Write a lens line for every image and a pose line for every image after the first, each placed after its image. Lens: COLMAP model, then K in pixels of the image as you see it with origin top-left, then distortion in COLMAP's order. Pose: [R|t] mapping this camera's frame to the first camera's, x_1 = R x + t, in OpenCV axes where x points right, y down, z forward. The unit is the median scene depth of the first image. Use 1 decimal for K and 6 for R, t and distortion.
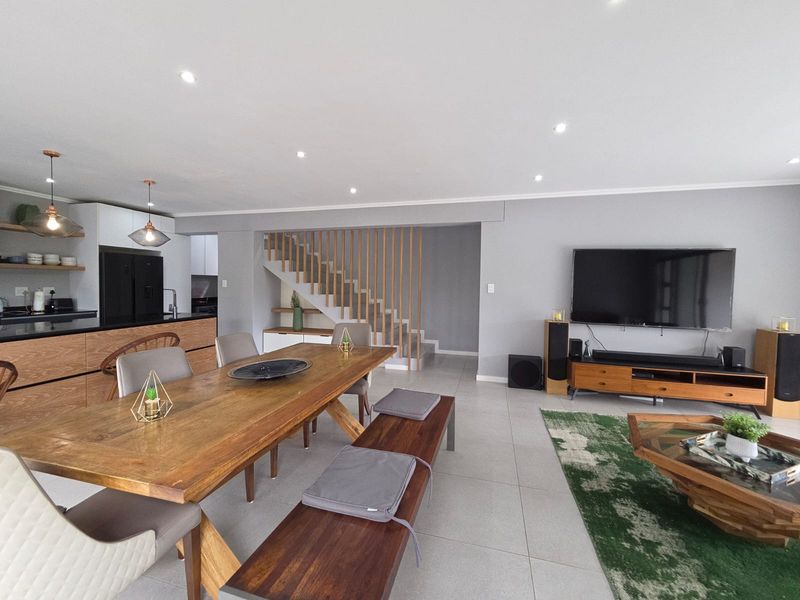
lens RADIAL K [[327.3, 0, 400.1], [0, 327.3, 292.8], [0, 0, 1]] dist [0.000984, 0.000031]
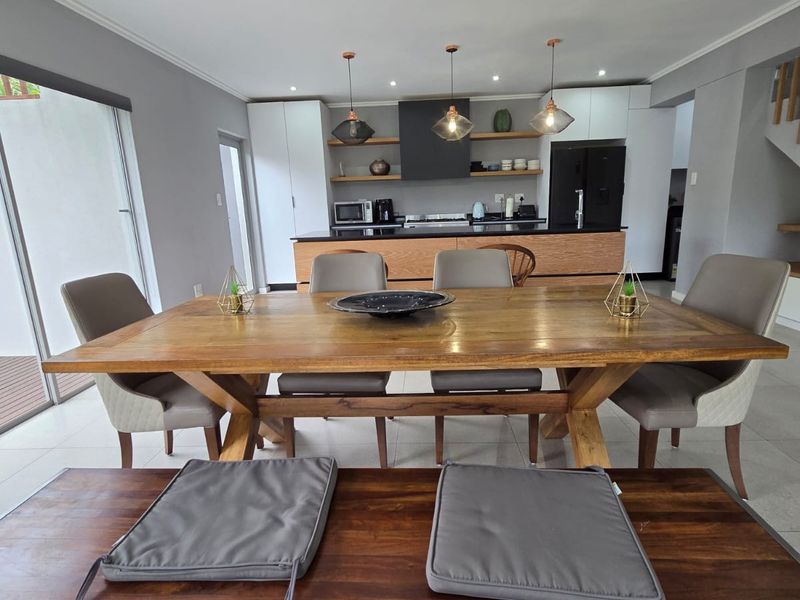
lens RADIAL K [[437.5, 0, 407.5], [0, 437.5, 300.2], [0, 0, 1]] dist [-0.002570, -0.000130]
pose [[0.226694, 0.197242, -0.953785, 0.233317], [0.012210, 0.978627, 0.205282, 0.029050], [0.973890, -0.058182, 0.219440, 0.452031]]
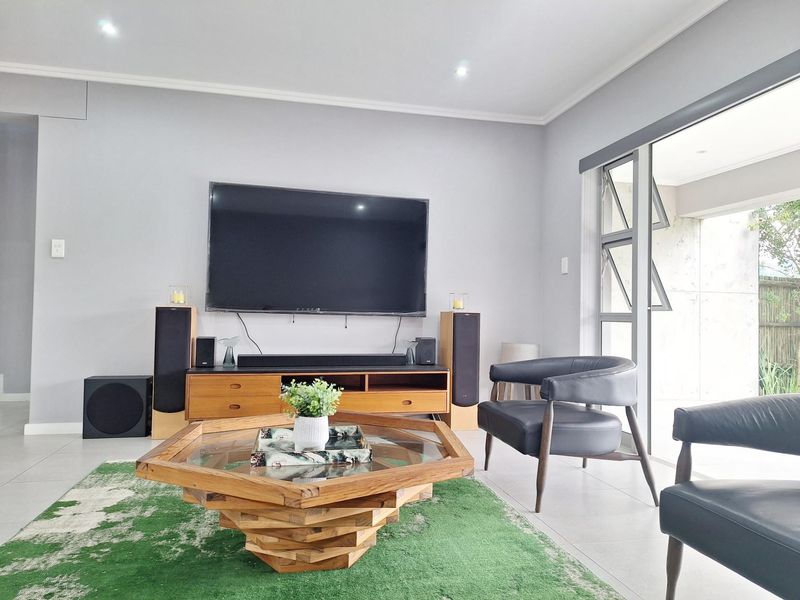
lens RADIAL K [[552.9, 0, 396.4], [0, 552.9, 317.9], [0, 0, 1]] dist [0.039800, -0.048822]
pose [[0.886171, -0.004710, 0.463335, 0.406891], [0.013220, 0.999798, -0.015122, 0.137088], [-0.463170, 0.019526, 0.886054, -0.005773]]
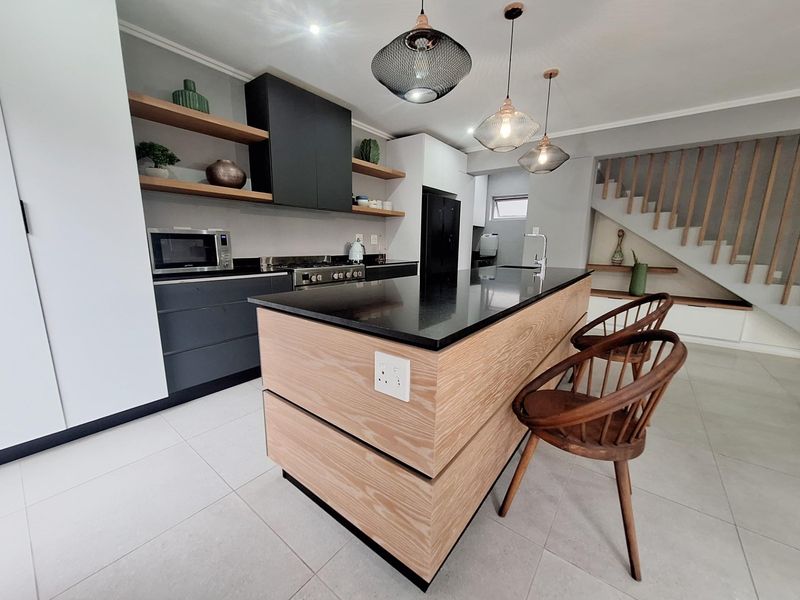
lens RADIAL K [[312.8, 0, 399.0], [0, 312.8, 304.5], [0, 0, 1]] dist [-0.000768, -0.000083]
pose [[0.924391, 0.074132, -0.374174, -0.828383], [-0.012762, 0.986394, 0.163900, 0.039484], [0.381233, -0.146732, 0.912760, 0.221433]]
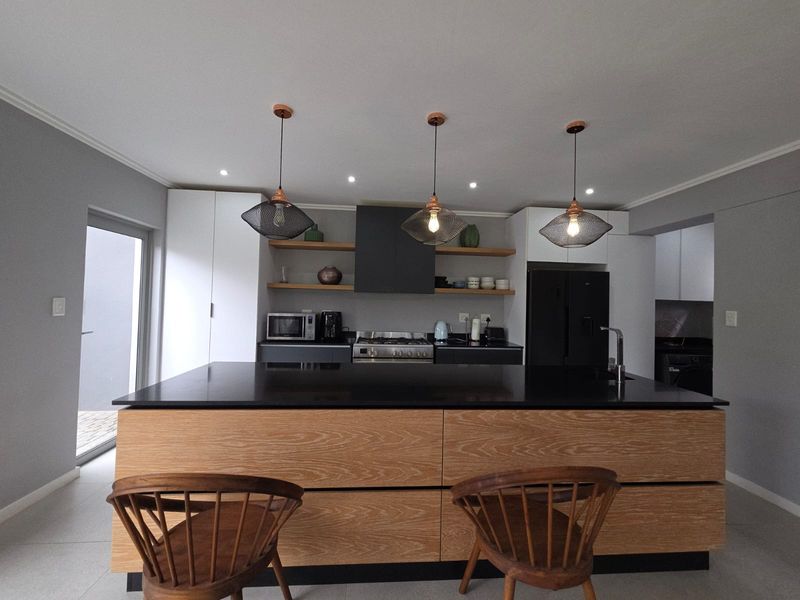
lens RADIAL K [[327.3, 0, 400.1], [0, 327.3, 292.8], [0, 0, 1]] dist [0.000984, 0.000031]
pose [[0.338256, -0.023665, -0.940757, -0.388167], [-0.047469, 0.997982, -0.042173, -0.033106], [0.939856, 0.058922, 0.336450, 0.600888]]
